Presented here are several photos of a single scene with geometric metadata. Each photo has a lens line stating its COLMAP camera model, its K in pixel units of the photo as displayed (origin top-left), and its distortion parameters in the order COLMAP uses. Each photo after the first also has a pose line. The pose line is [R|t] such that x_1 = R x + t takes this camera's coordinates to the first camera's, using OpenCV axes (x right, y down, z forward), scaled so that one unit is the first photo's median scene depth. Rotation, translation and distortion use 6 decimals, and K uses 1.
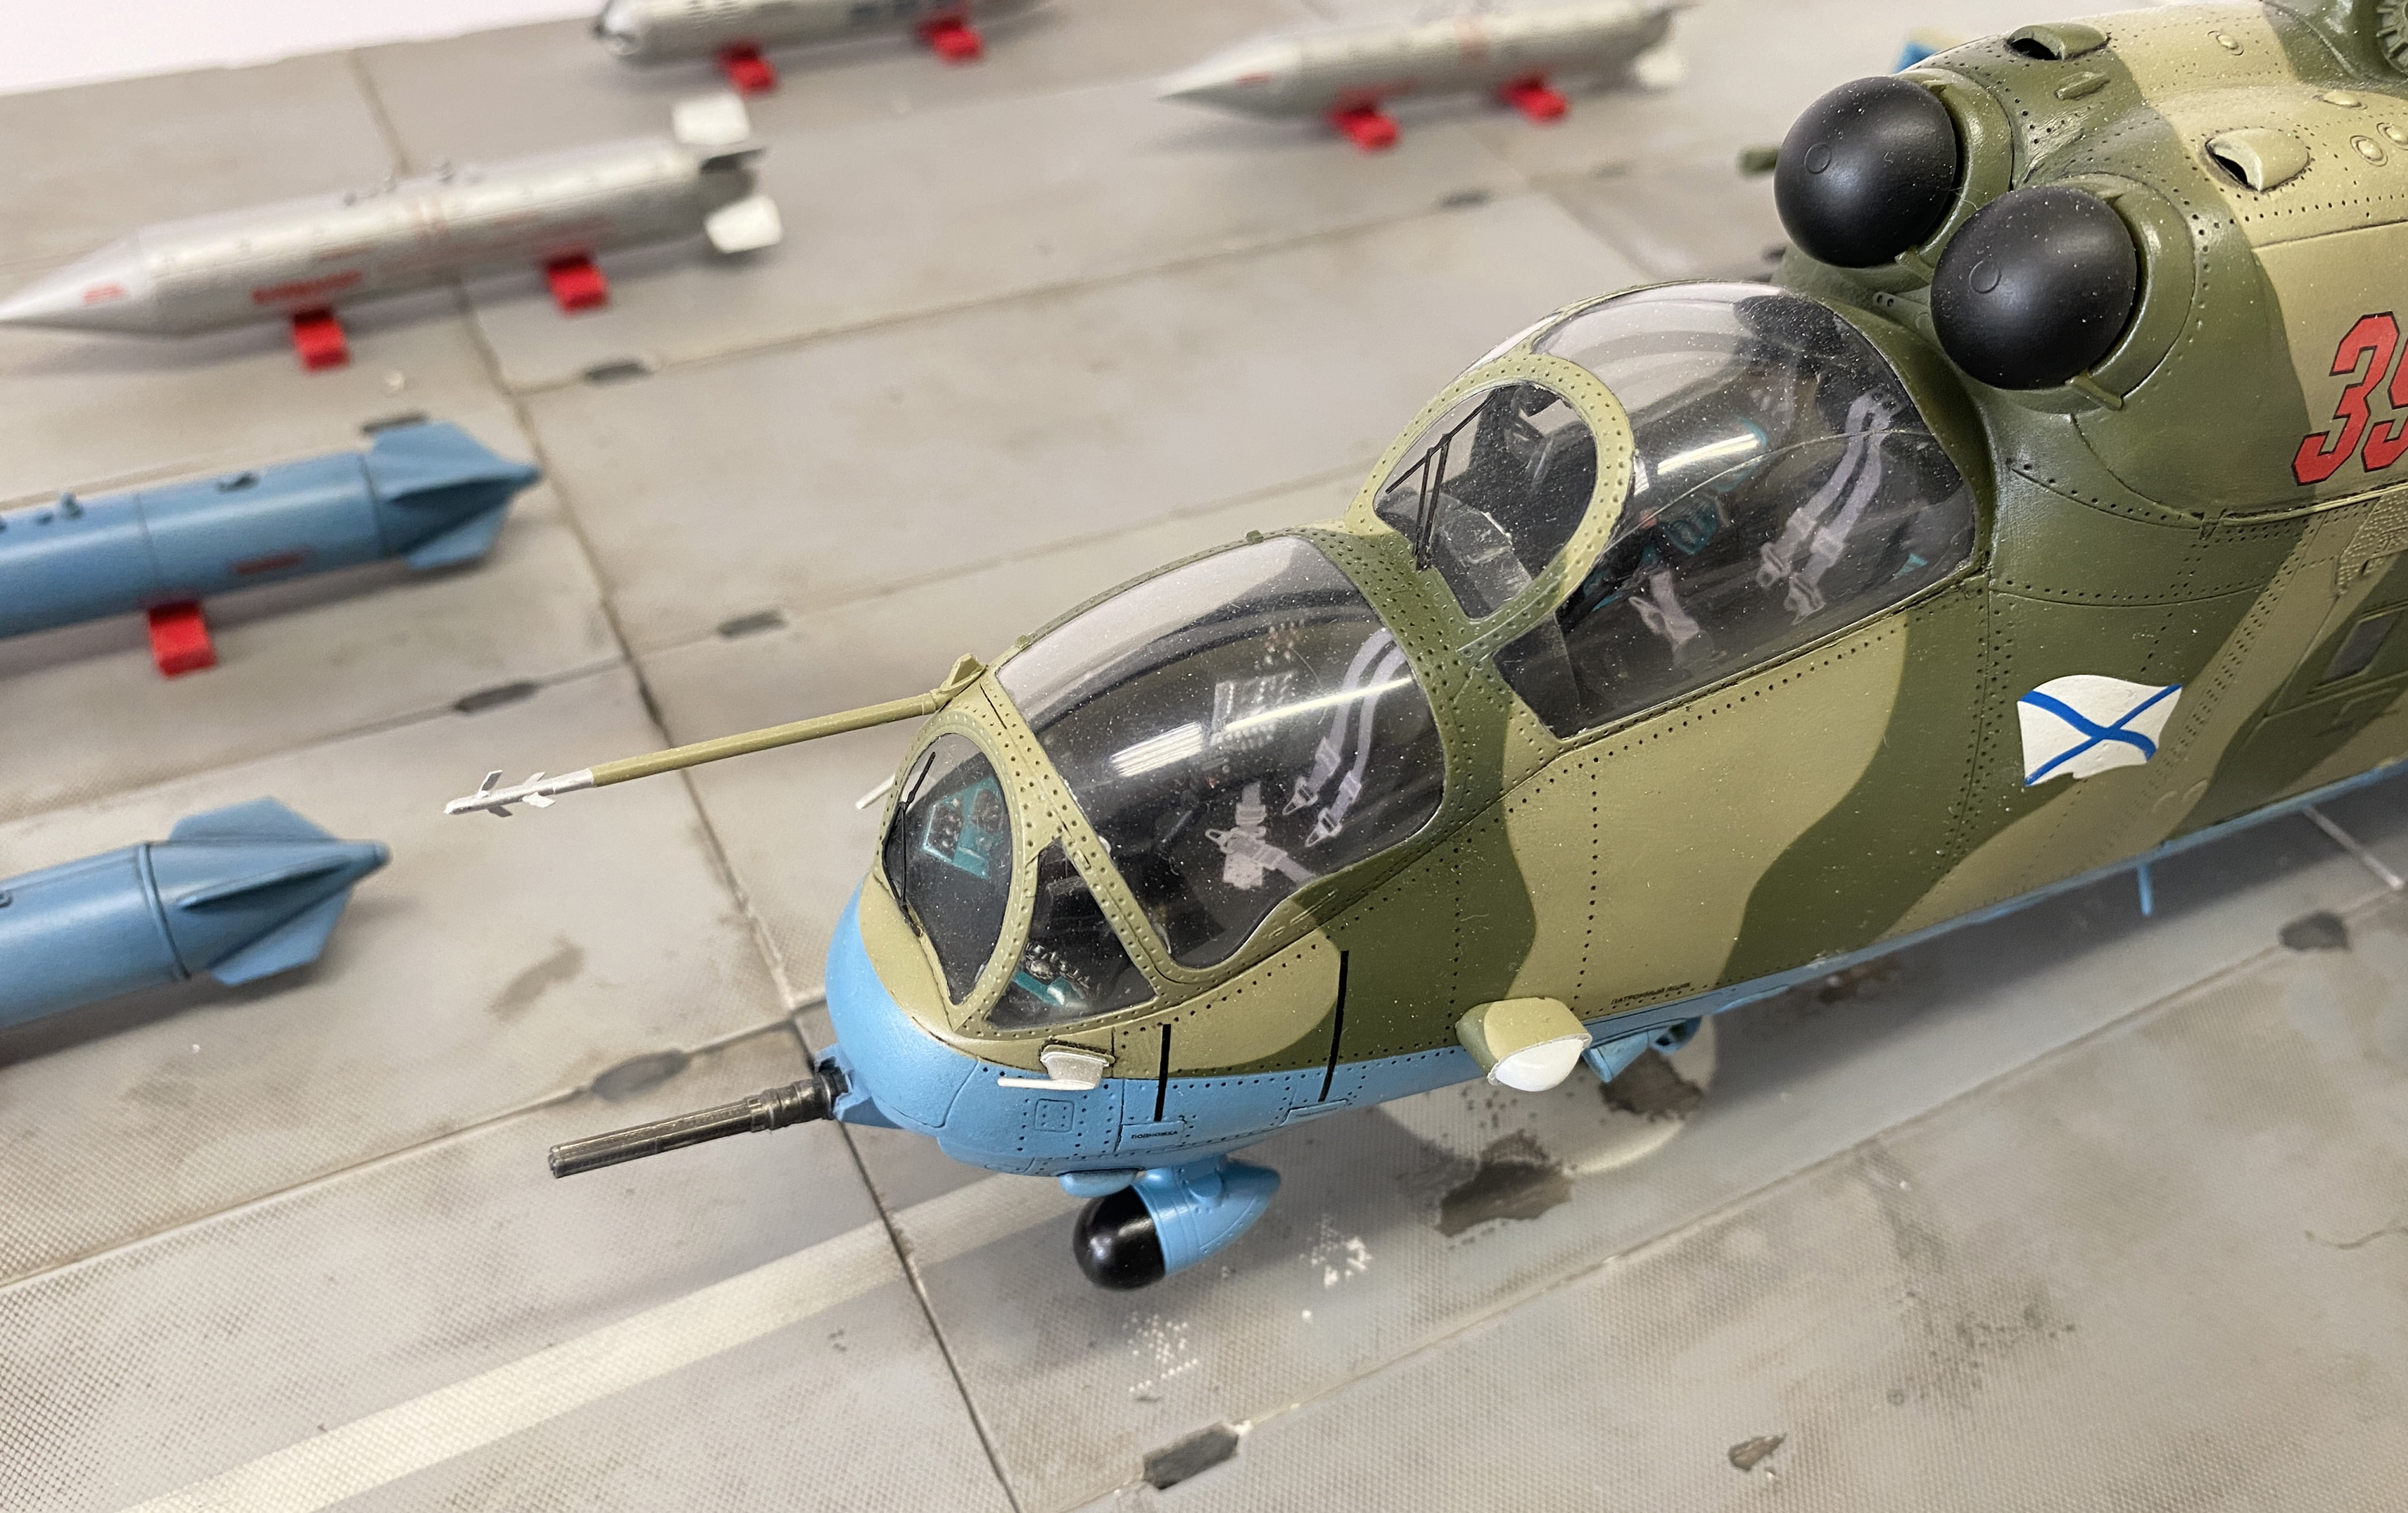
lens RADIAL K [[1887.4, 0, 1150.6], [0, 1887.4, 790.3], [0, 0, 1]] dist [-0.004547, -0.004628]
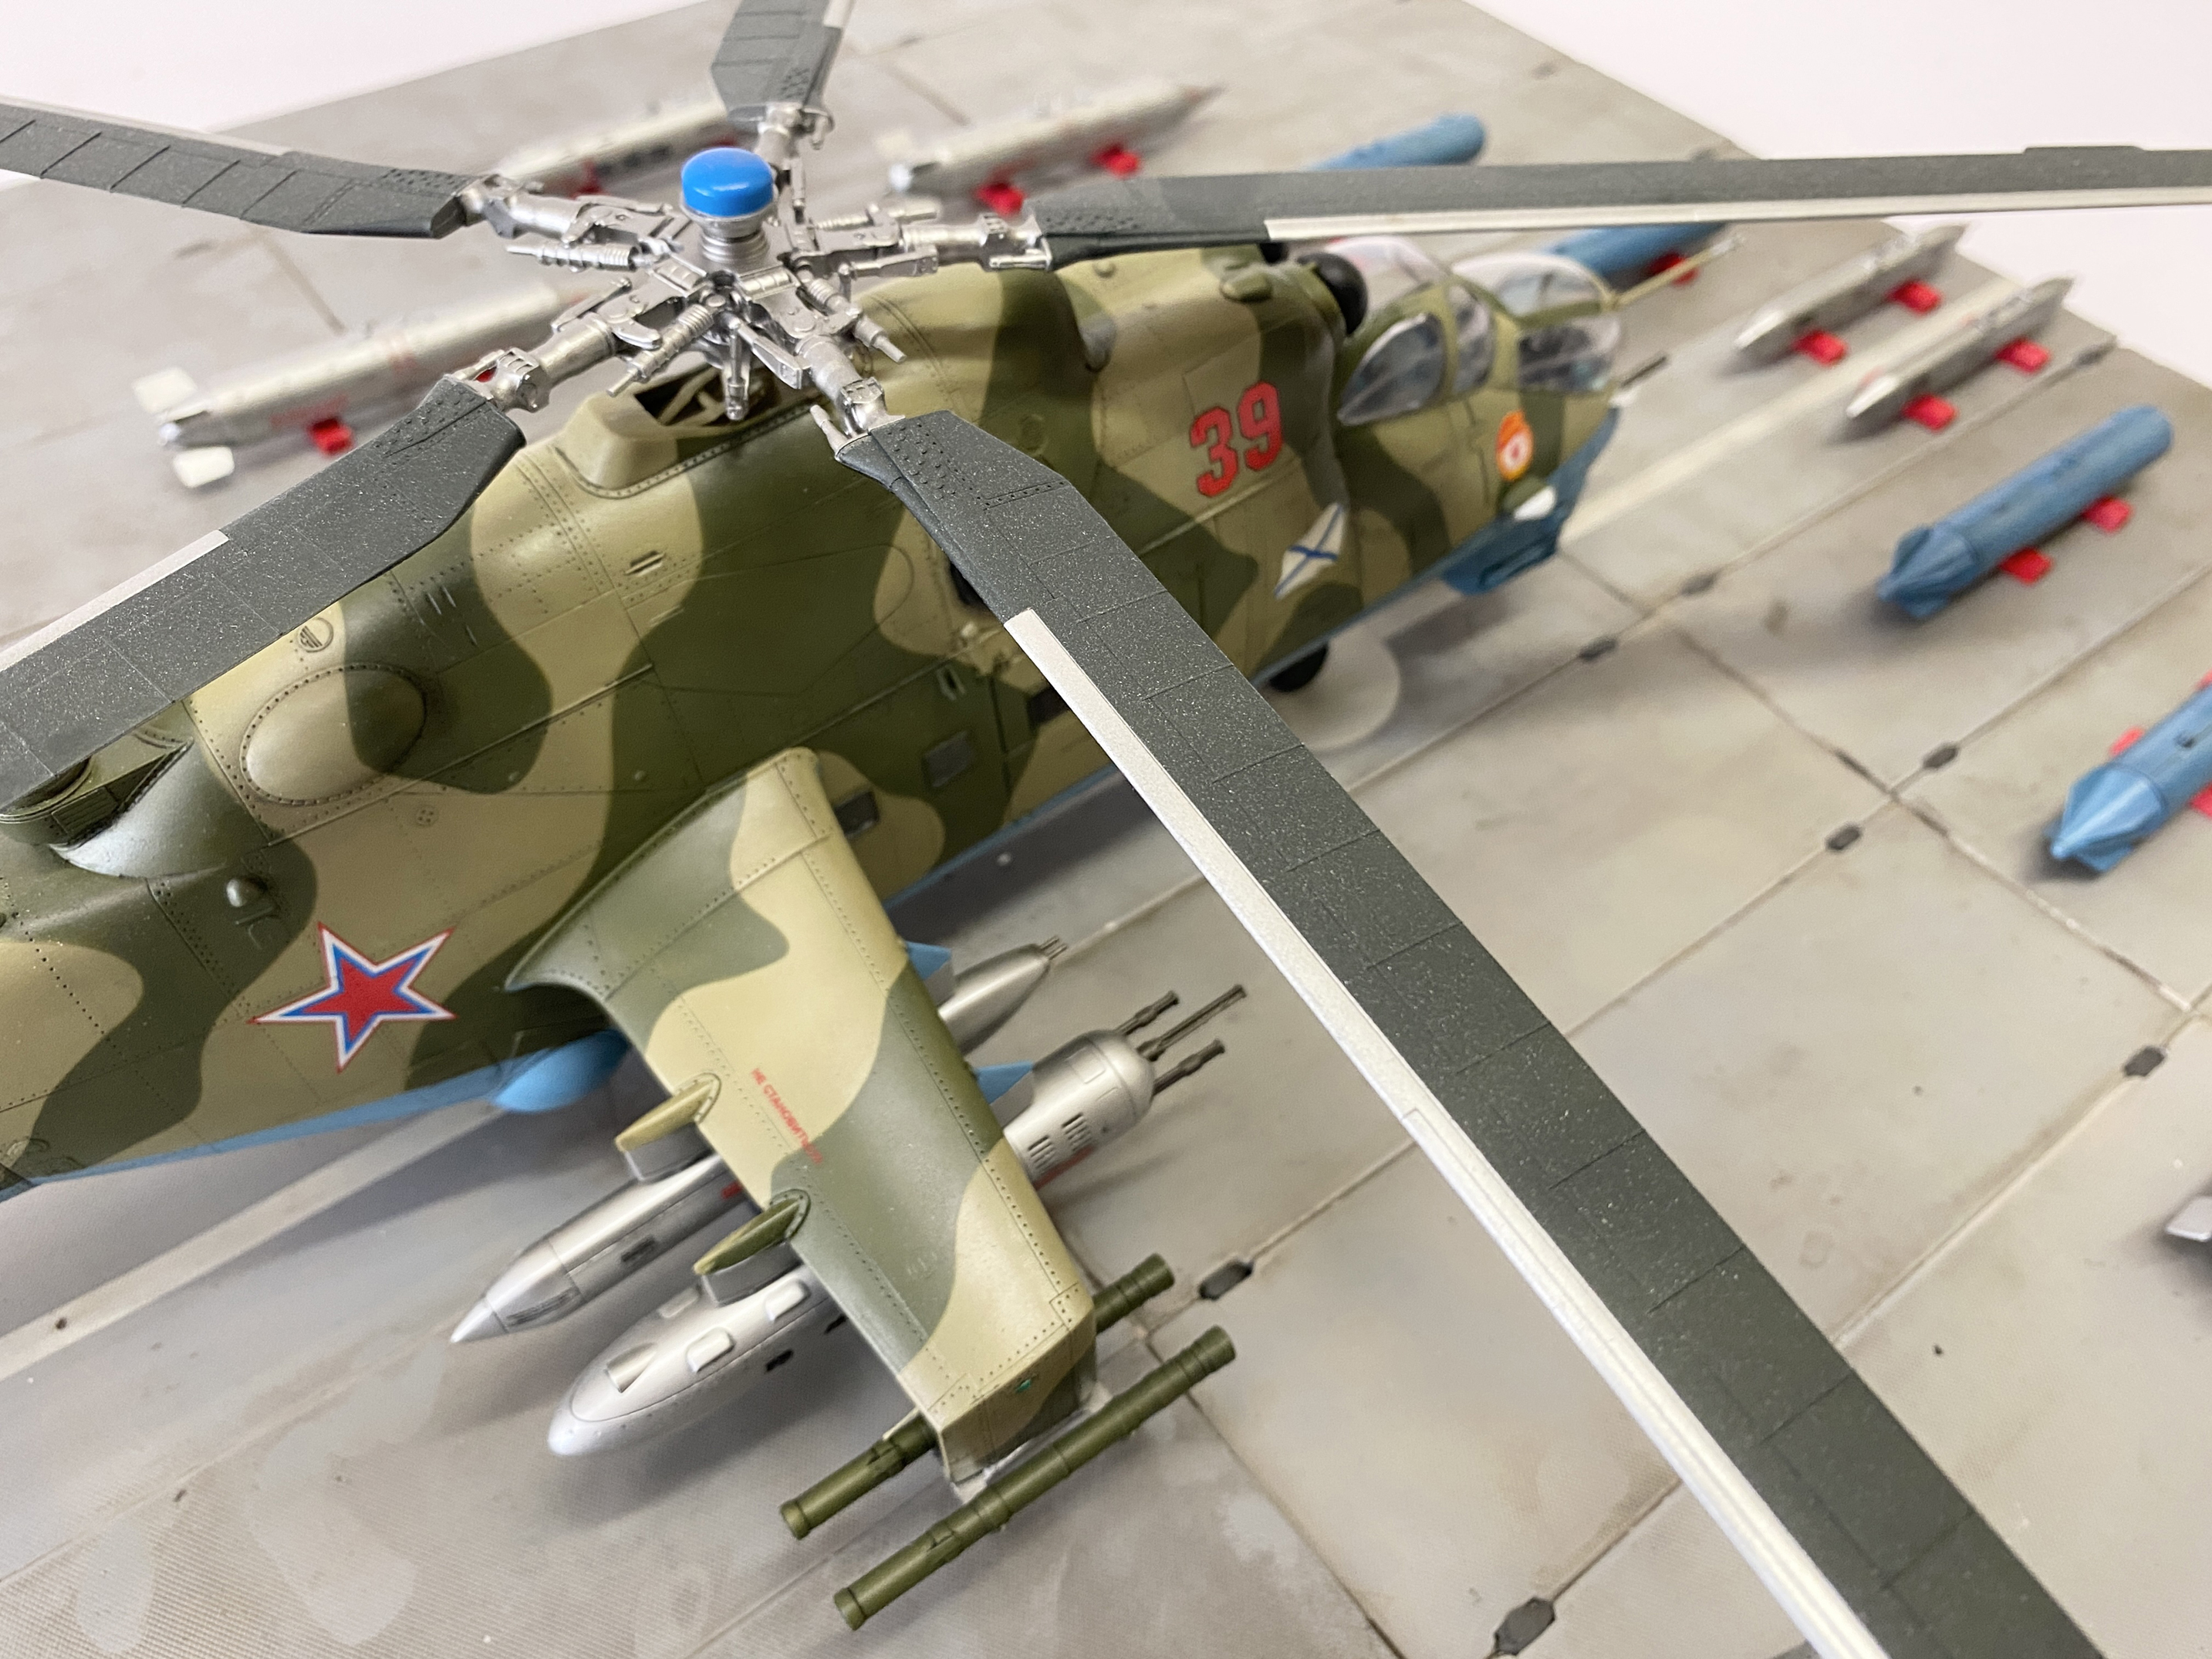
lens RADIAL K [[1712.3, 0, 1080.3], [0, 1712.3, 795.0], [0, 0, 1]] dist [0.016087, -0.036033]
pose [[-0.979085, 0.067283, -0.192004, 0.818189], [-0.195943, -0.057821, 0.978909, -1.669918], [0.054762, 0.996057, 0.069796, 1.119020]]
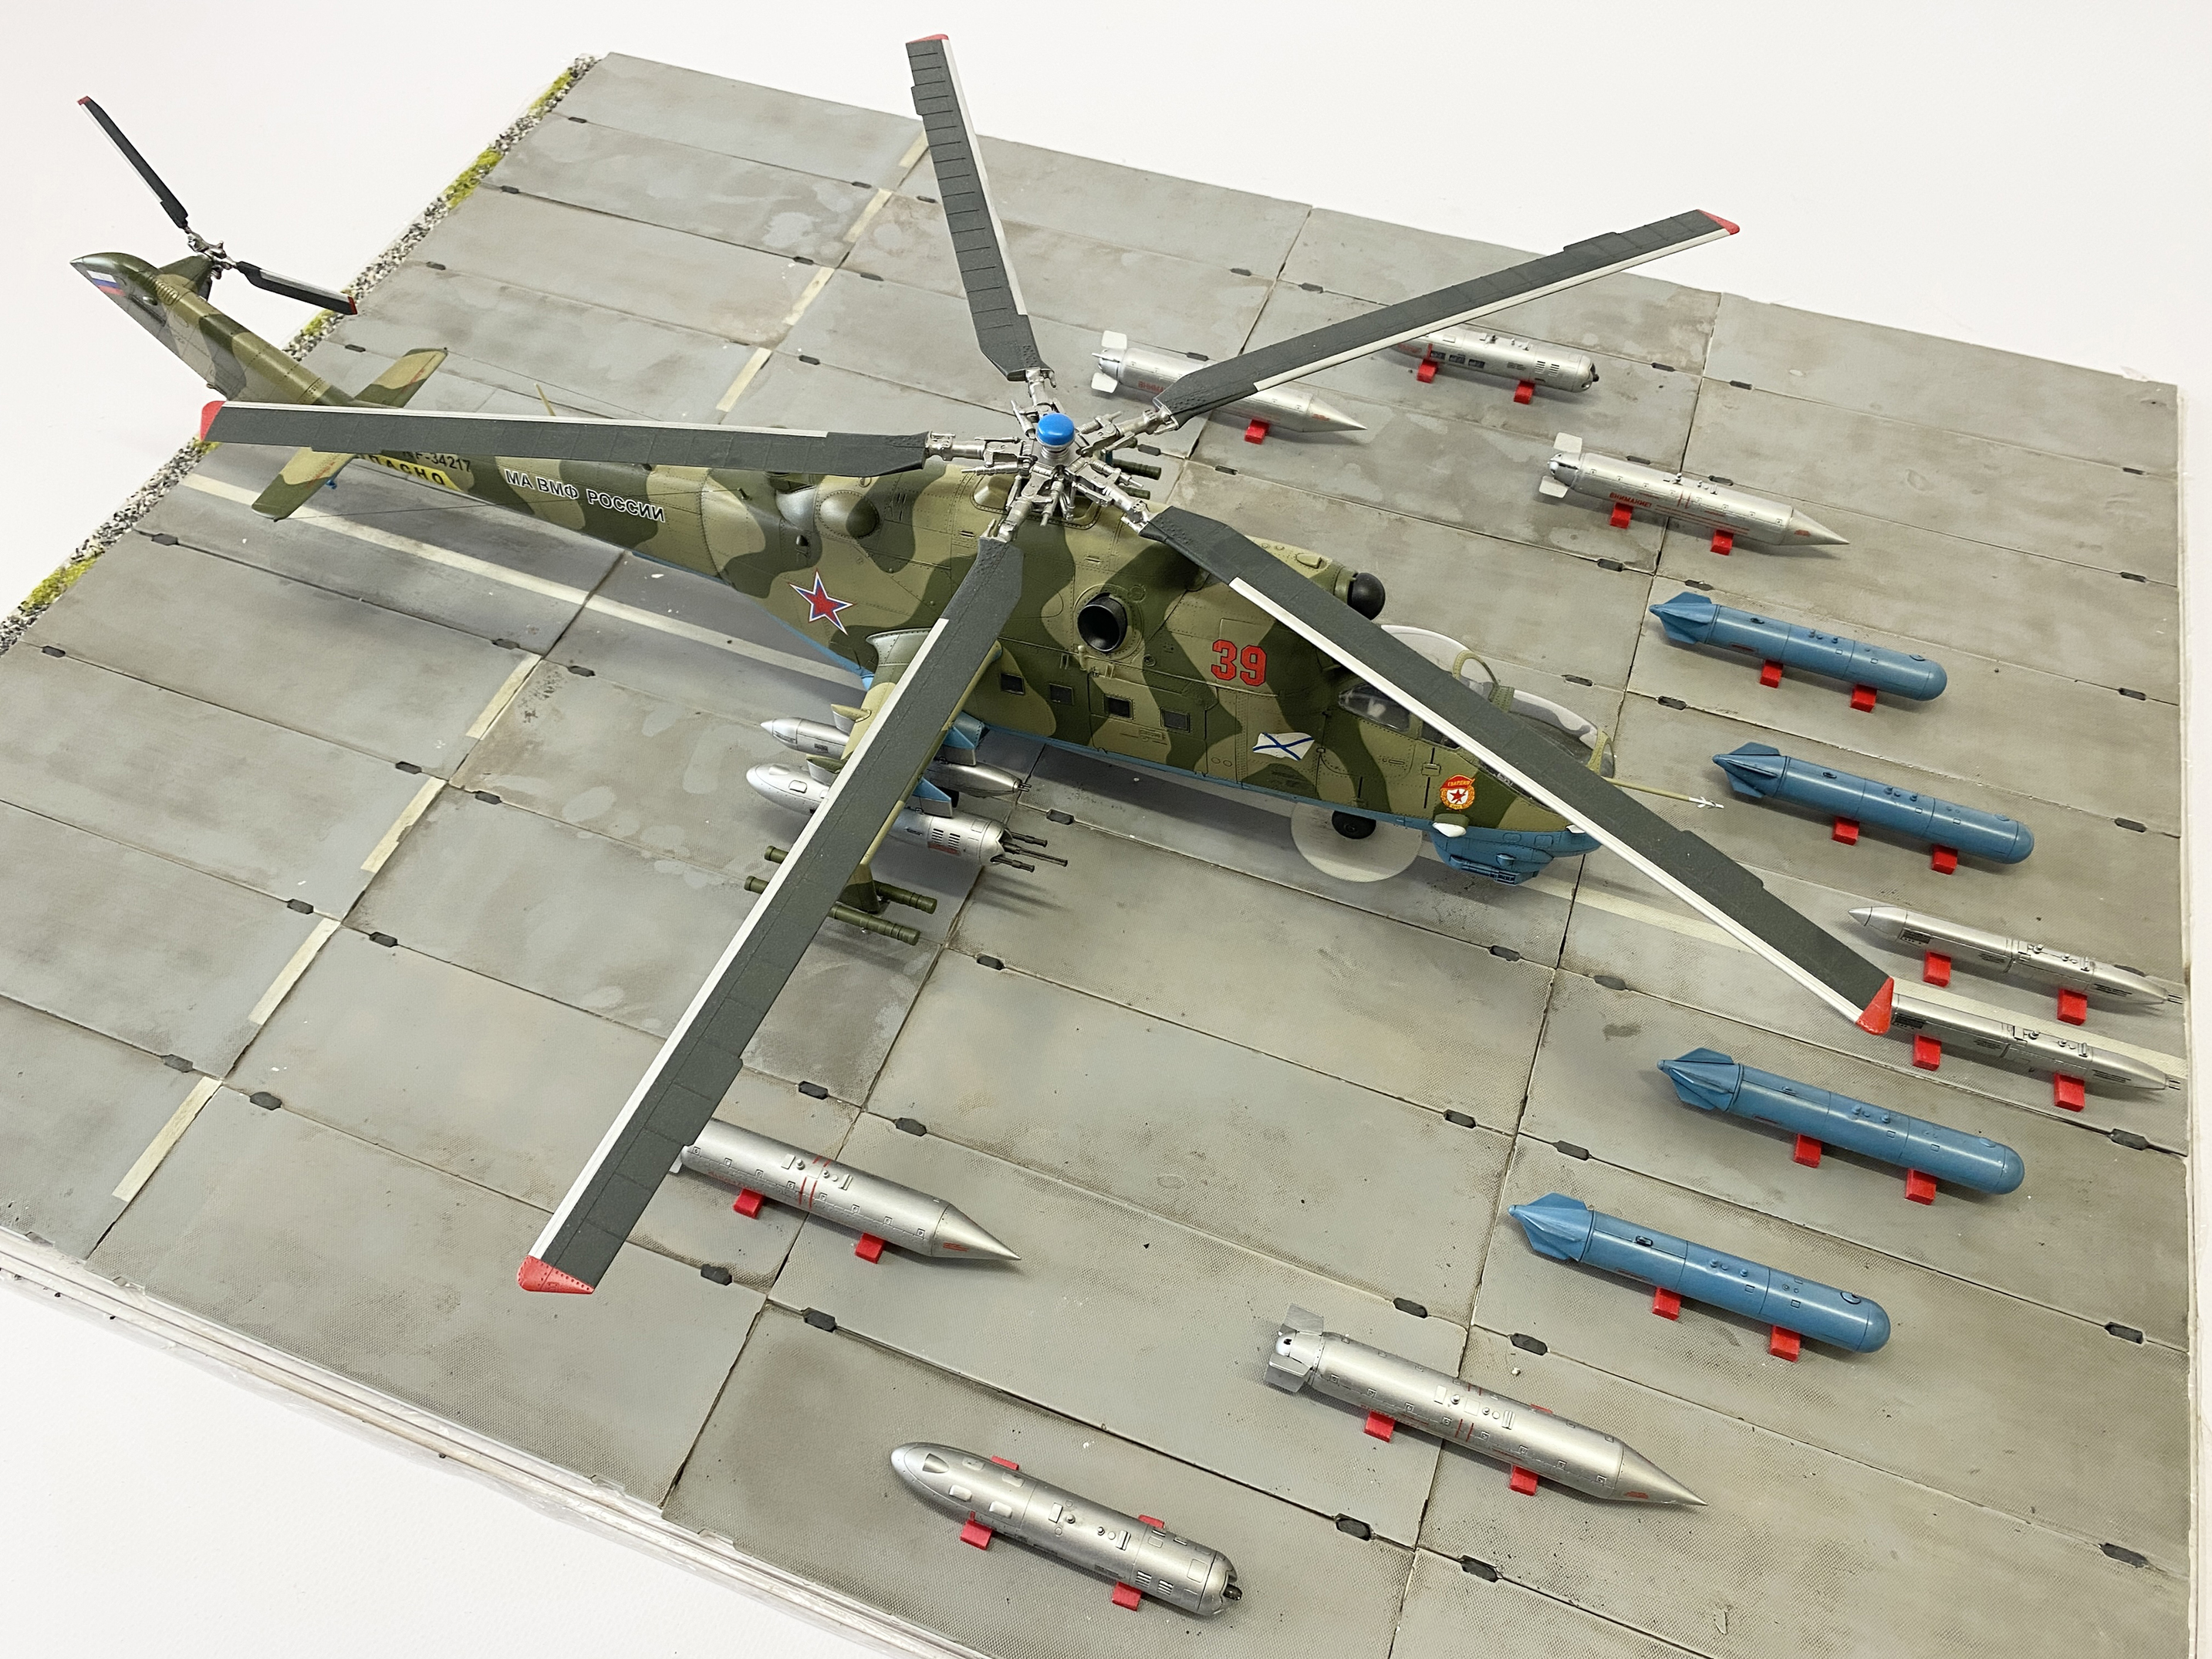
lens RADIAL K [[1712.3, 0, 1080.3], [0, 1712.3, 795.0], [0, 0, 1]] dist [0.016087, -0.036033]
pose [[-0.675631, -0.623626, 0.393209, -0.626044], [0.497207, 0.008366, 0.867592, -2.828409], [-0.544342, 0.781678, 0.304419, 0.407673]]
